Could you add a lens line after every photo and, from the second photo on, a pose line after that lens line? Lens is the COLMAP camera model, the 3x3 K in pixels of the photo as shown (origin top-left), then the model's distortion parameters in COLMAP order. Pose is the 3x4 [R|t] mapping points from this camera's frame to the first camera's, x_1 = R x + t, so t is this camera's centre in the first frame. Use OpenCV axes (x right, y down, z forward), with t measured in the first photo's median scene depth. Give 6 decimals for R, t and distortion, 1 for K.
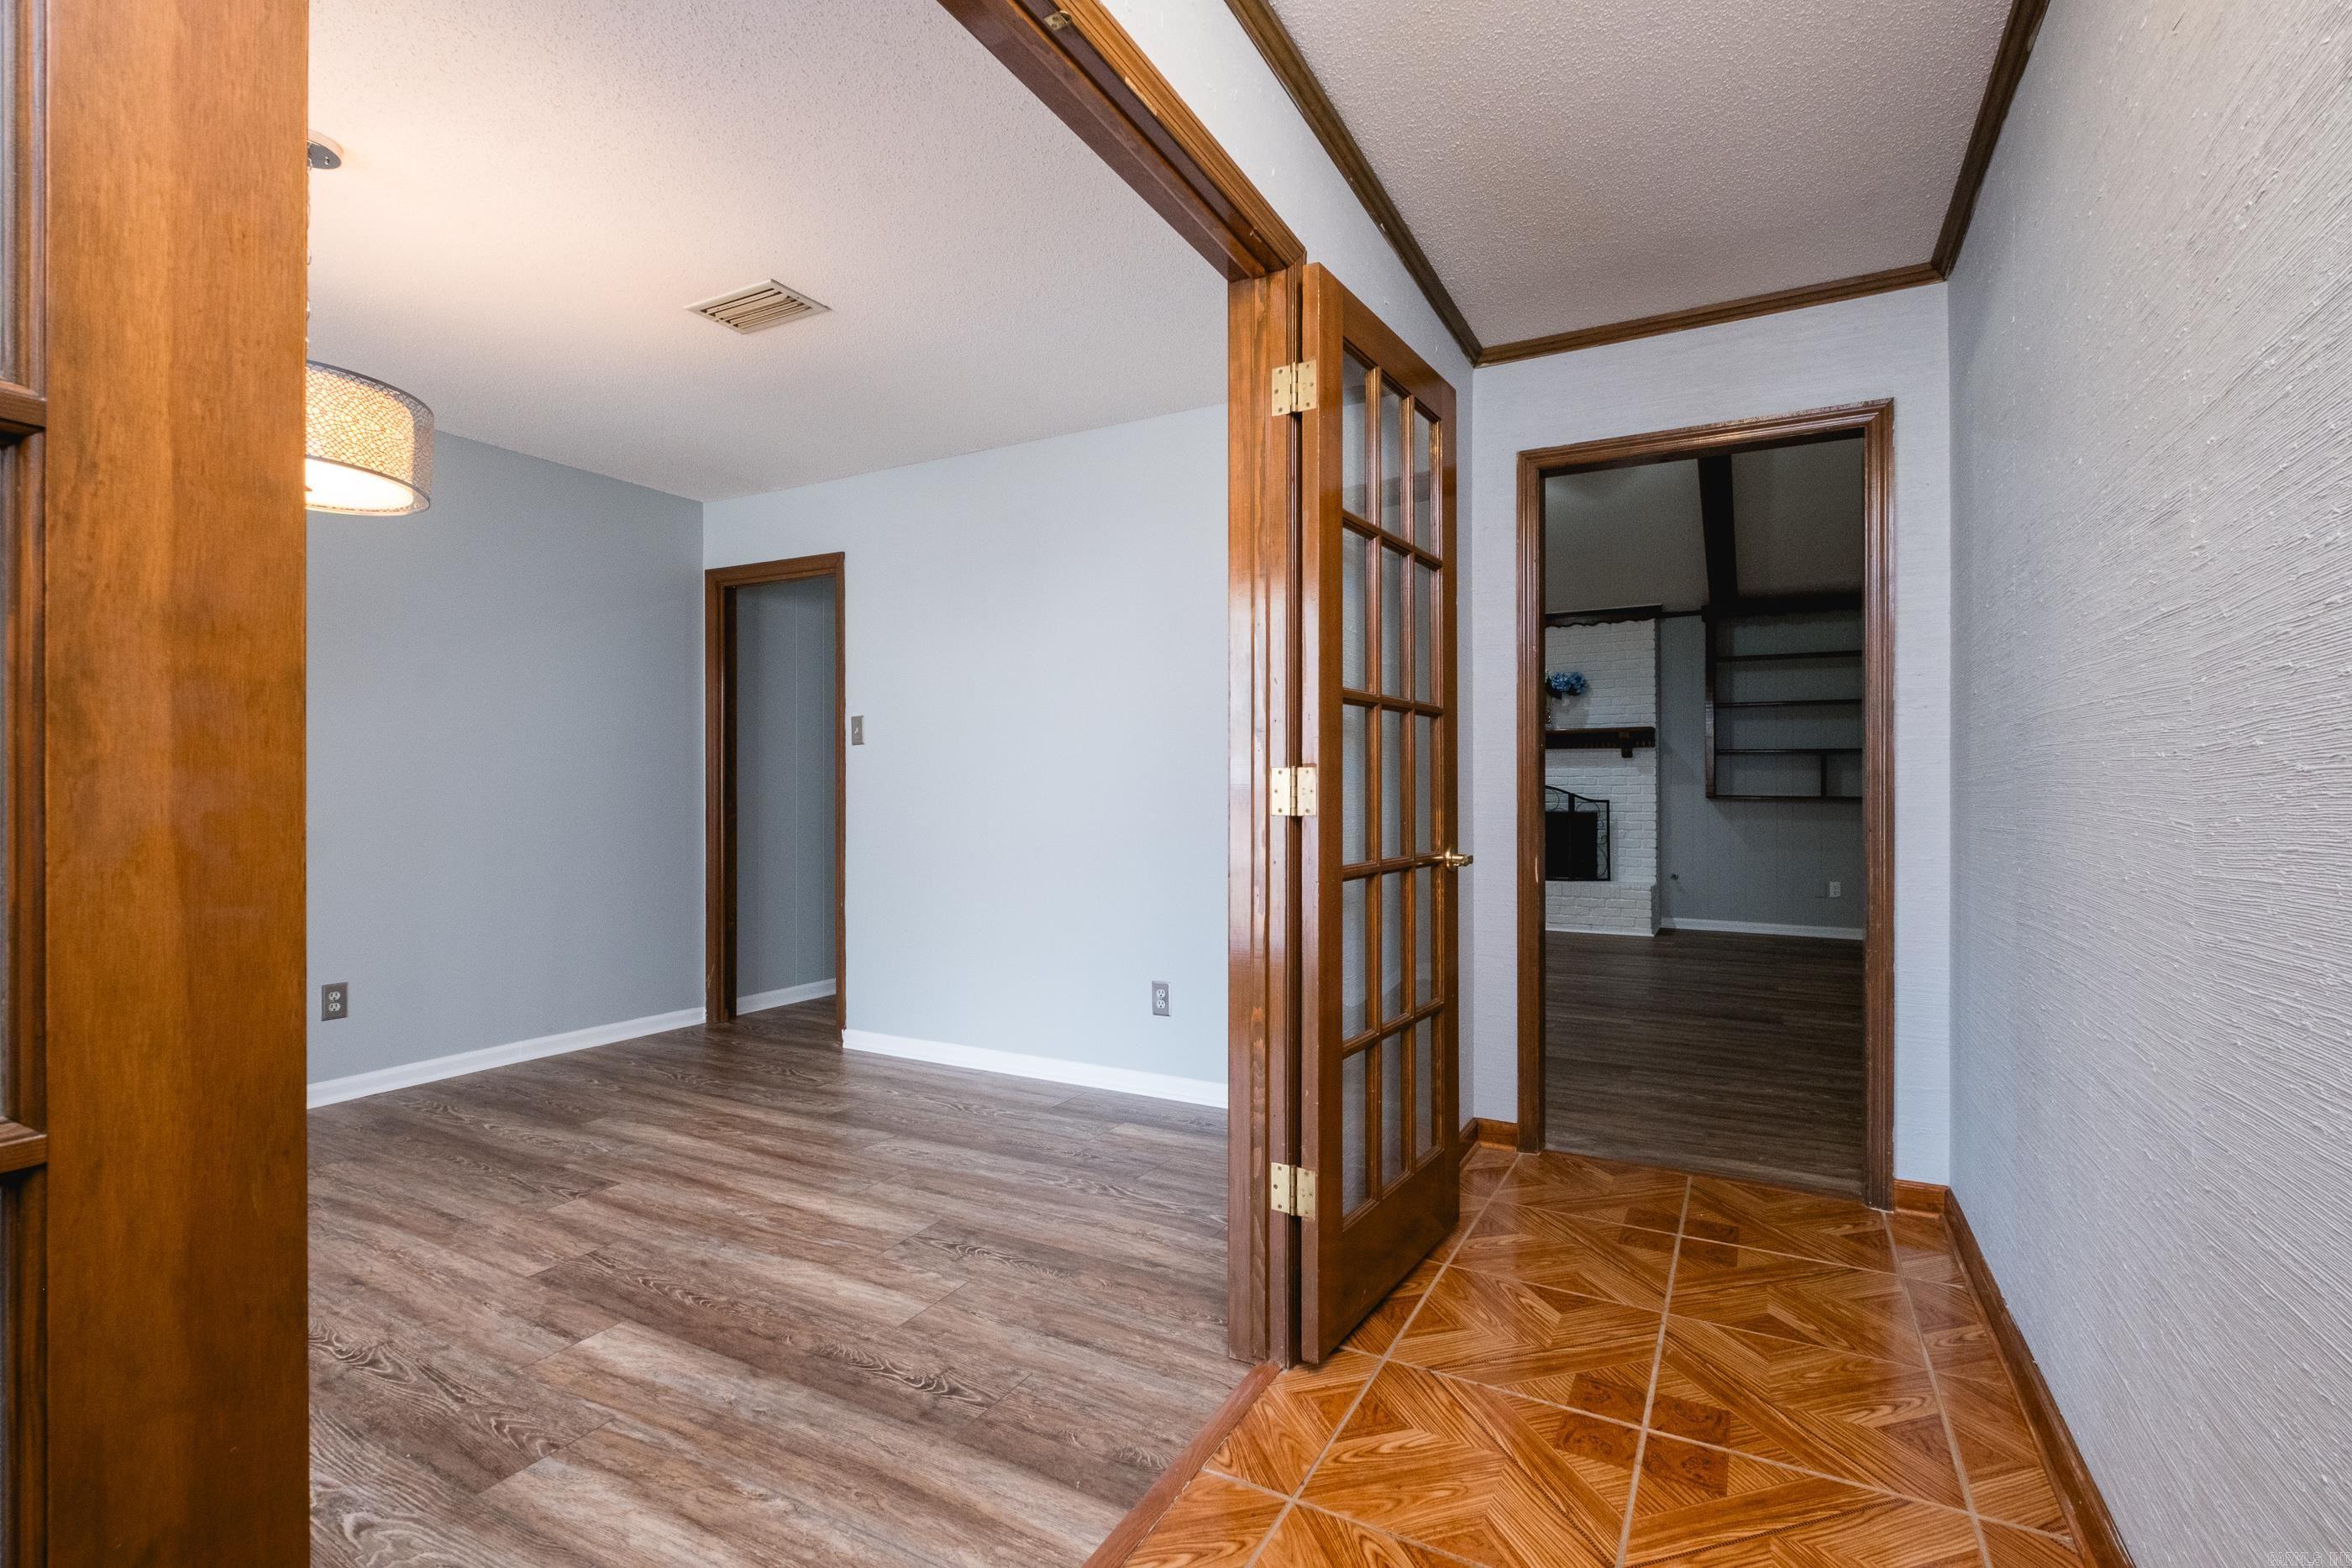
lens RADIAL K [[1061.6, 0, 1182.9], [0, 1061.6, 799.8], [0, 0, 1]] dist [0.005672, -0.004983]
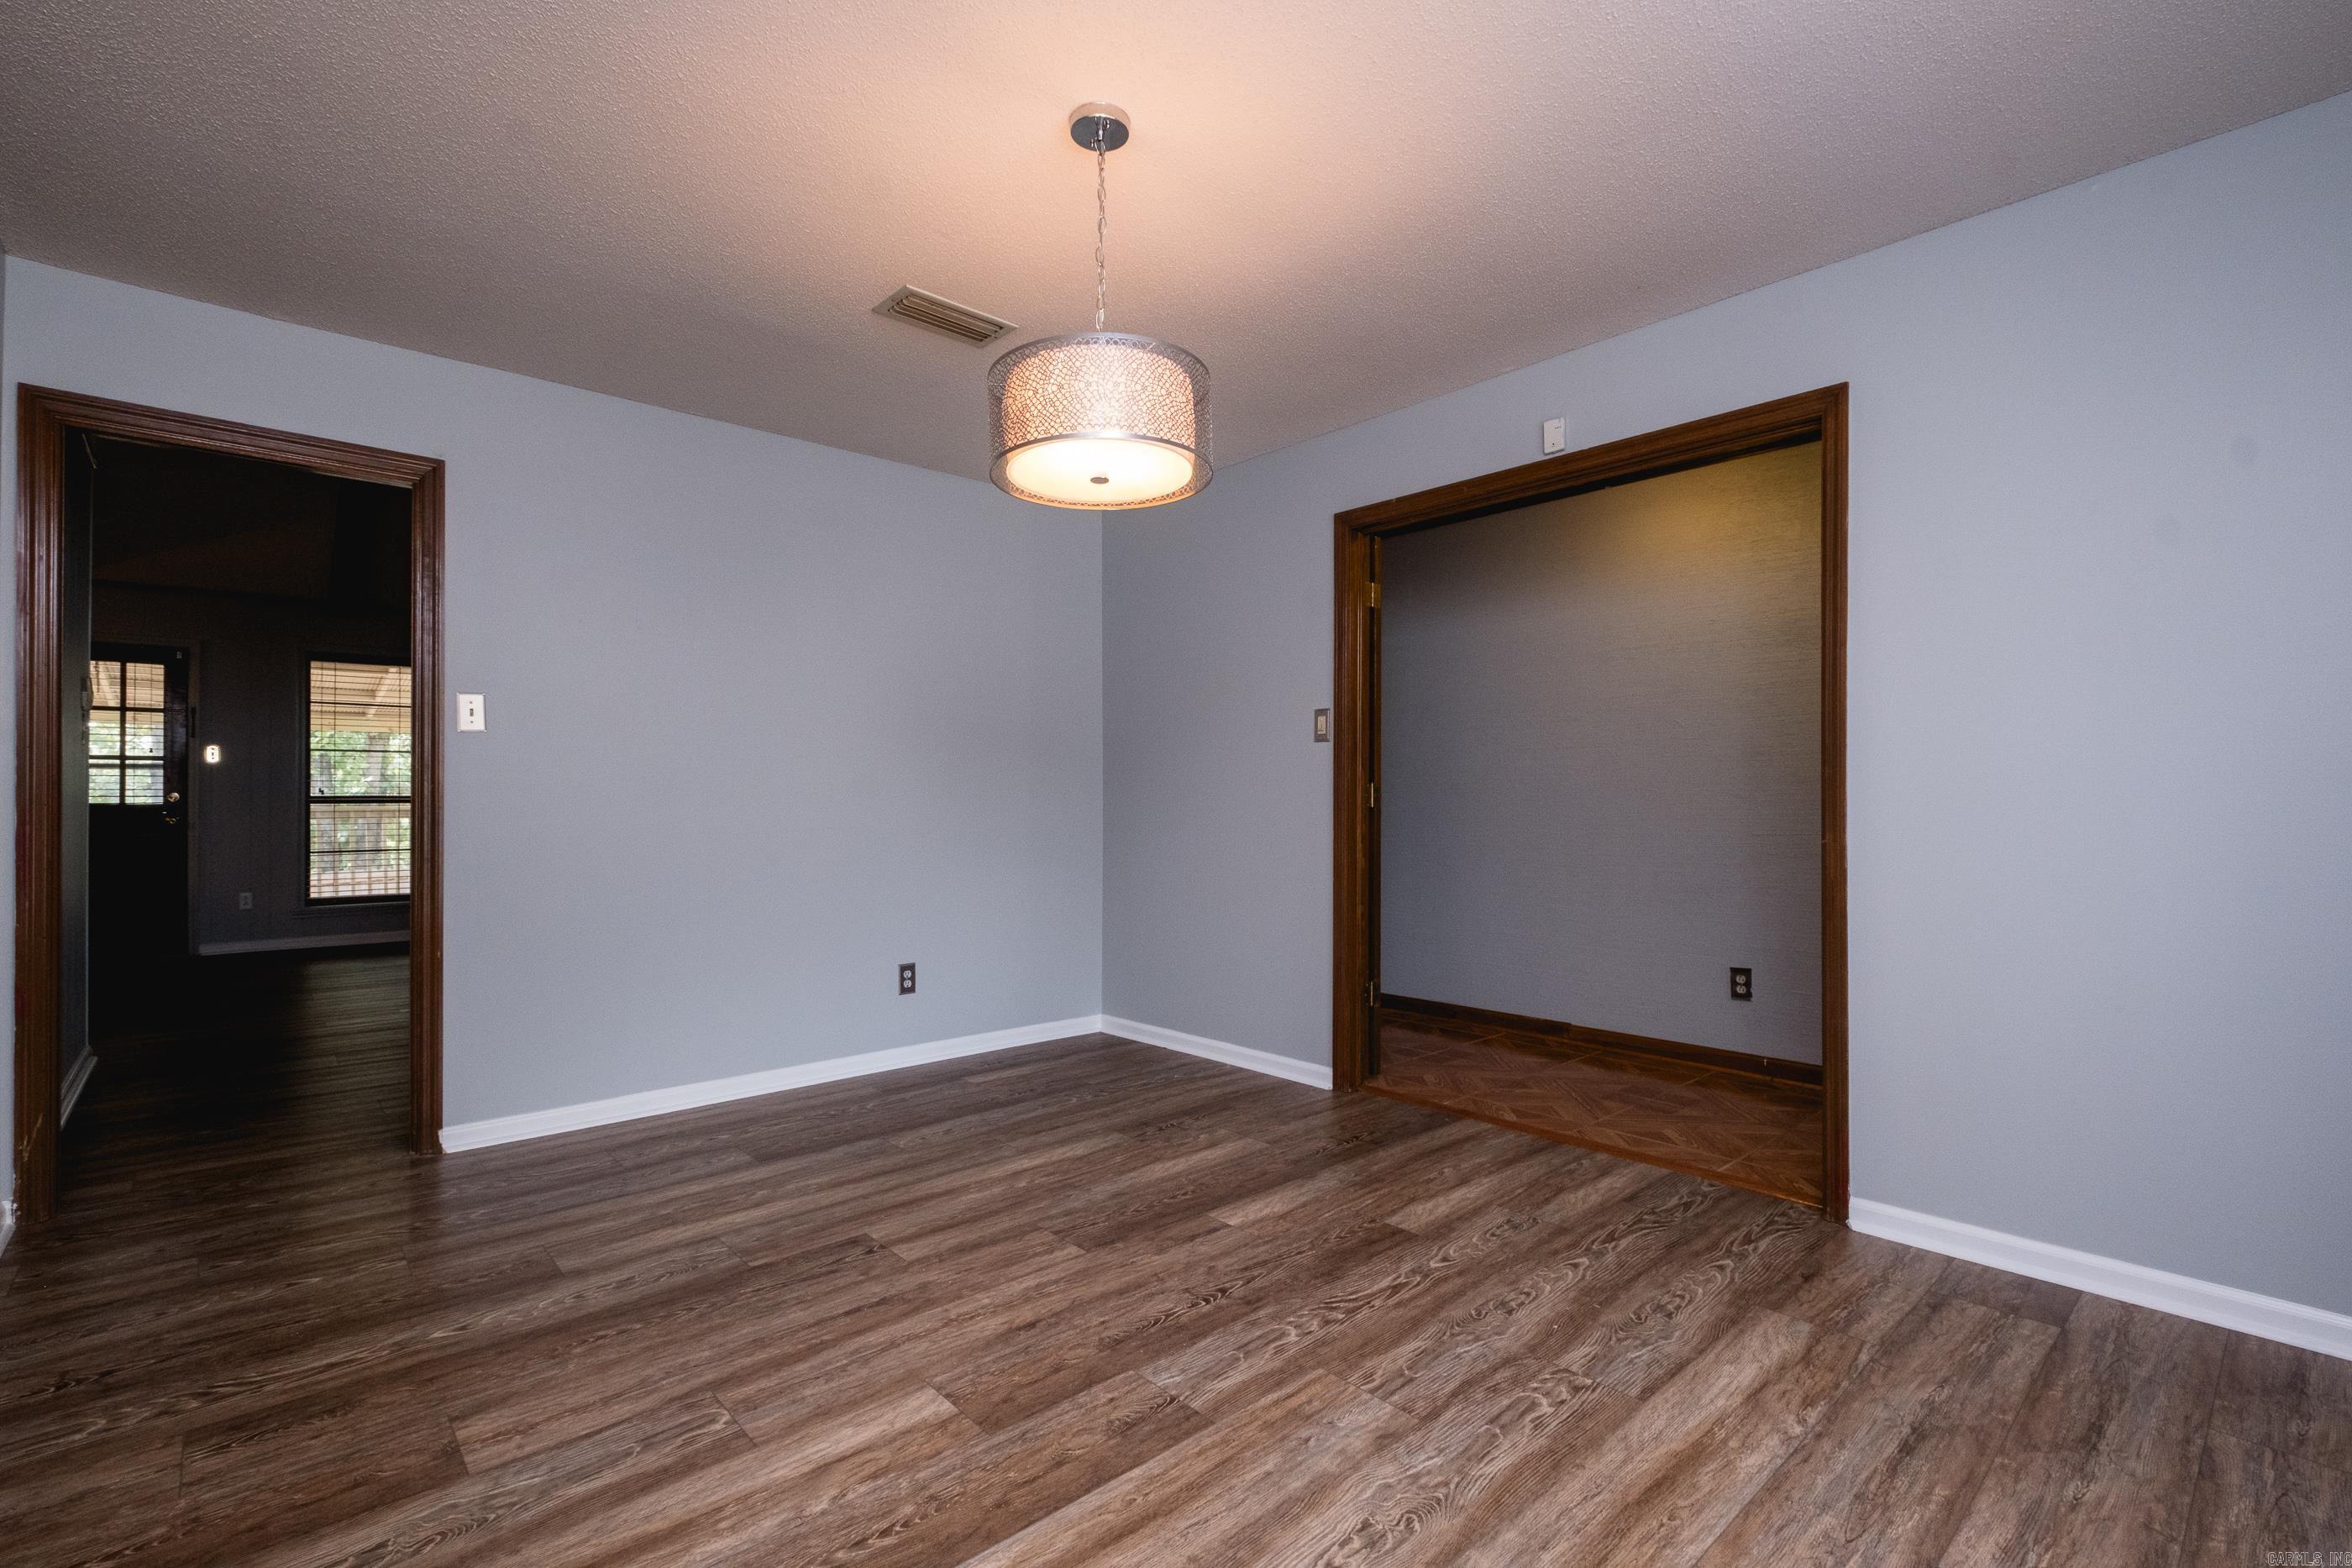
lens RADIAL K [[1061.6, 0, 1179.2], [0, 1061.6, 800.5], [0, 0, 1]] dist [0.005672, -0.004983]
pose [[0.325391, -0.002197, 0.945577, -1.420729], [0.006311, 0.999980, 0.000152, -0.002383], [-0.945558, 0.005918, 0.325399, 0.504695]]
